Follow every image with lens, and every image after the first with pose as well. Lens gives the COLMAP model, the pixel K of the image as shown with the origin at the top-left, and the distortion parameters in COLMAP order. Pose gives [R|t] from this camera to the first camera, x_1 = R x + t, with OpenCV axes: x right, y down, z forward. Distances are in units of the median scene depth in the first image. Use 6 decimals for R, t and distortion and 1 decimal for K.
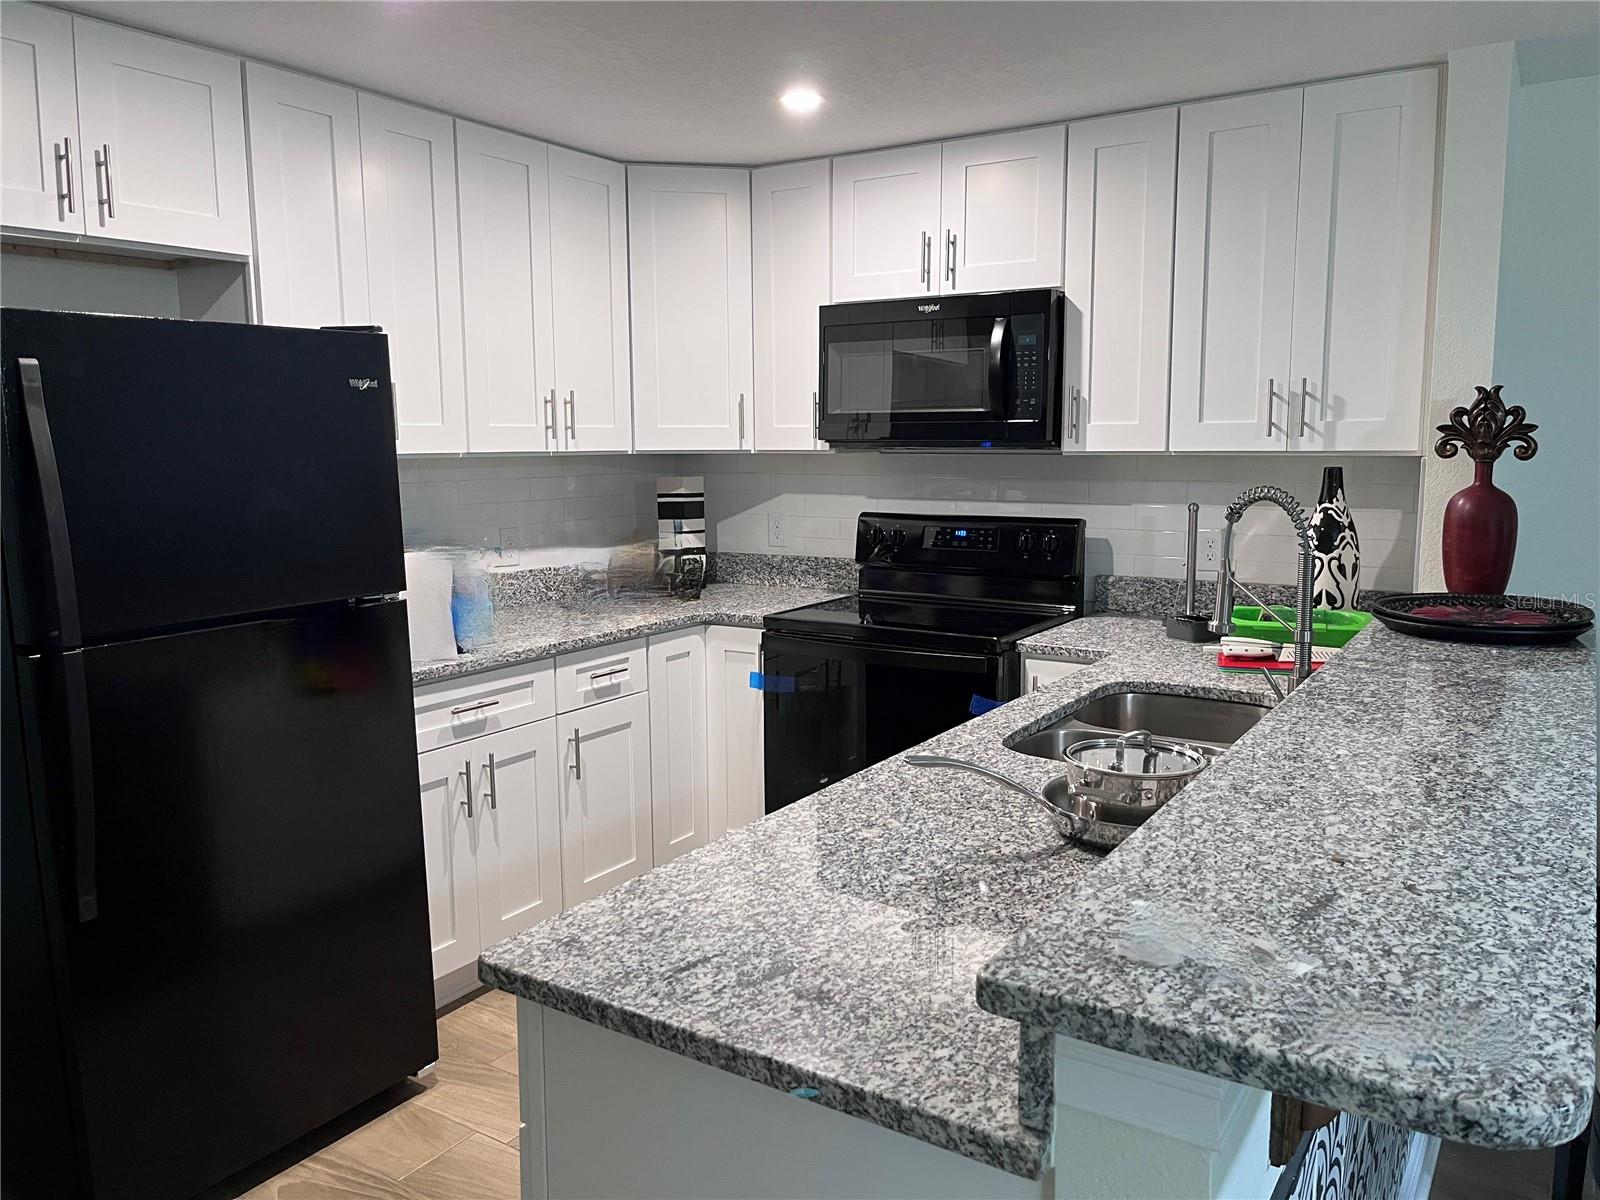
lens RADIAL K [[1224.7, 0, 798.8], [0, 1224.7, 597.2], [0, 0, 1]] dist [-0.007979, -0.005091]
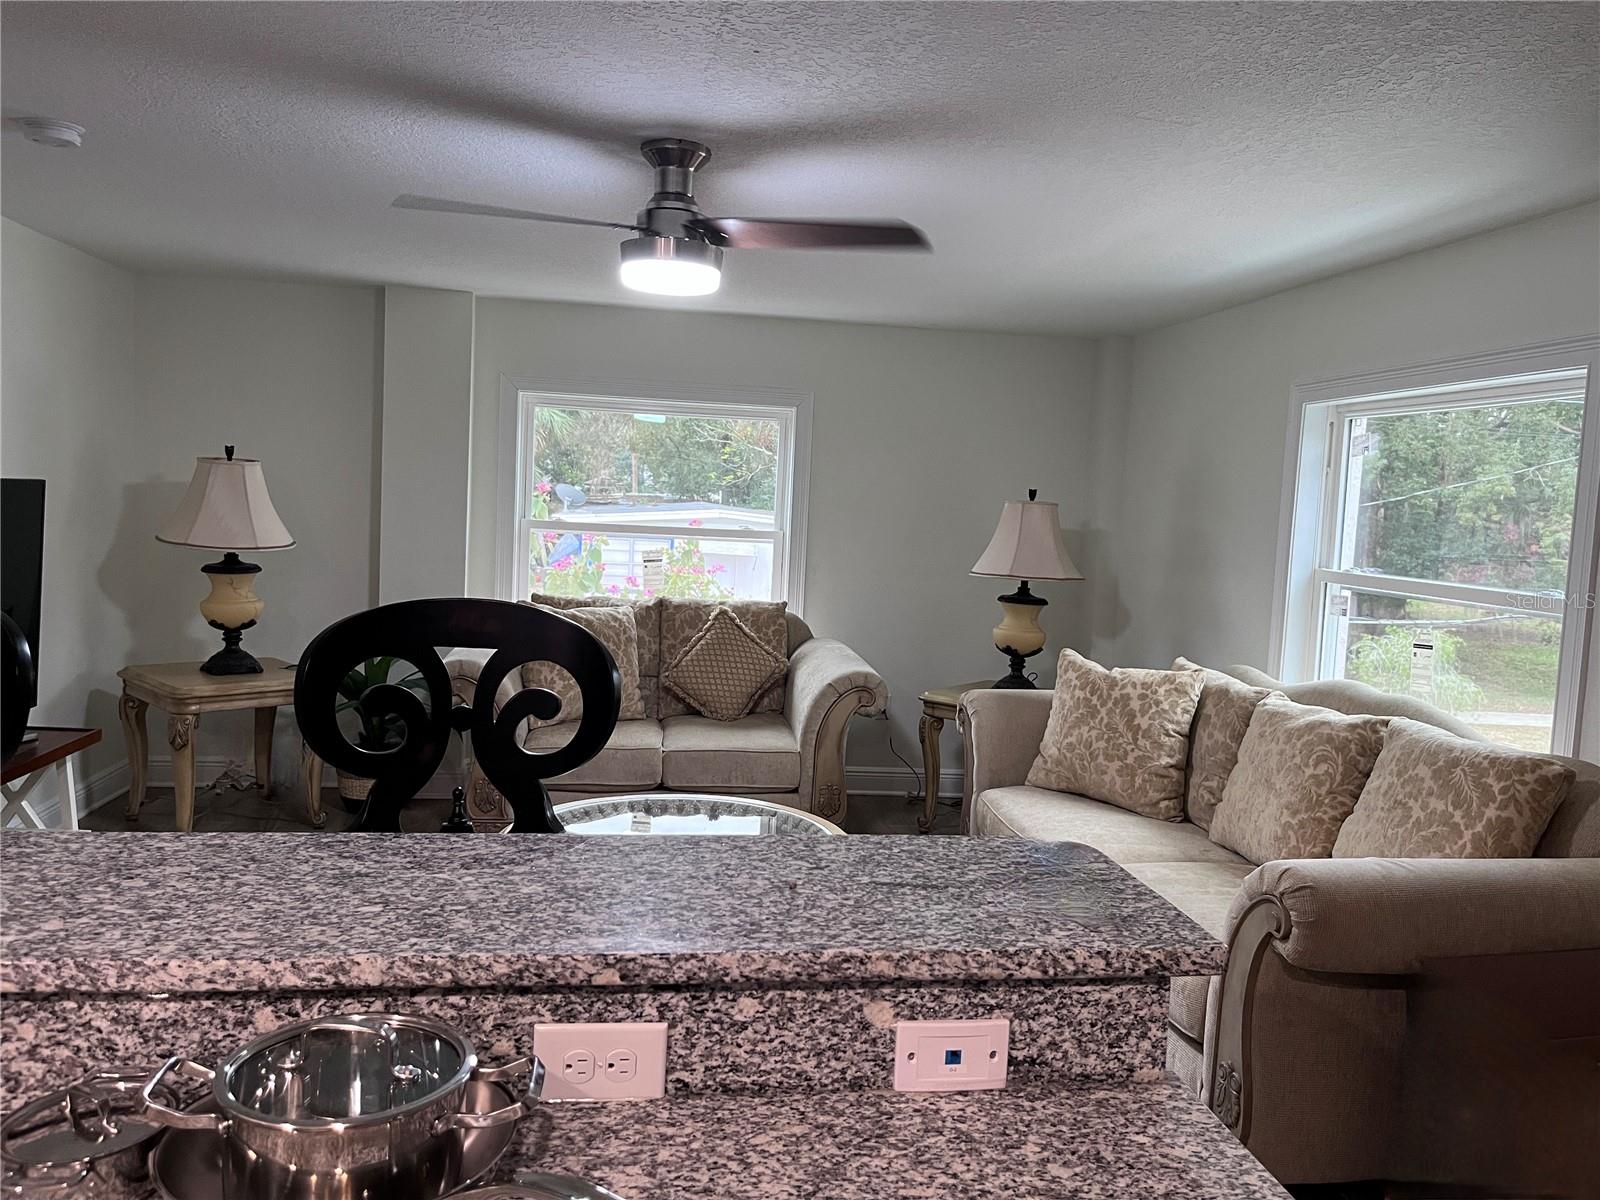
lens RADIAL K [[1224.7, 0, 790.9], [0, 1224.7, 588.1], [0, 0, 1]] dist [-0.007979, -0.005091]
pose [[-0.651365, -0.080681, 0.754463, -0.348235], [0.065004, 0.984741, 0.161428, -0.213327], [-0.755975, 0.154191, -0.636182, 1.491250]]
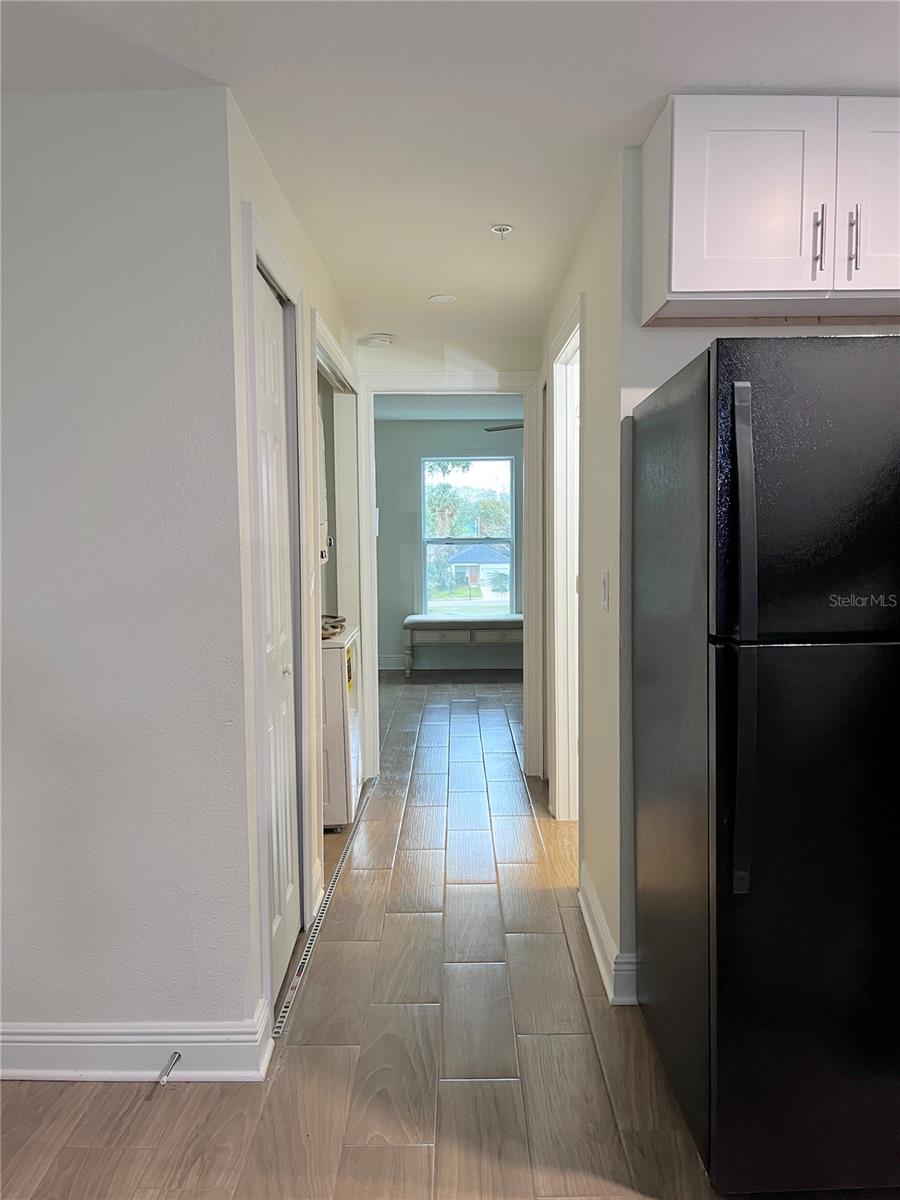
lens RADIAL K [[918.5, 0, 448.1], [0, 918.5, 599.3], [0, 0, 1]] dist [-0.007979, -0.005091]
pose [[0.540339, 0.068695, -0.838639, -0.094319], [-0.107199, 0.994161, 0.012365, 0.036569], [0.834591, 0.083221, 0.544547, 0.551727]]
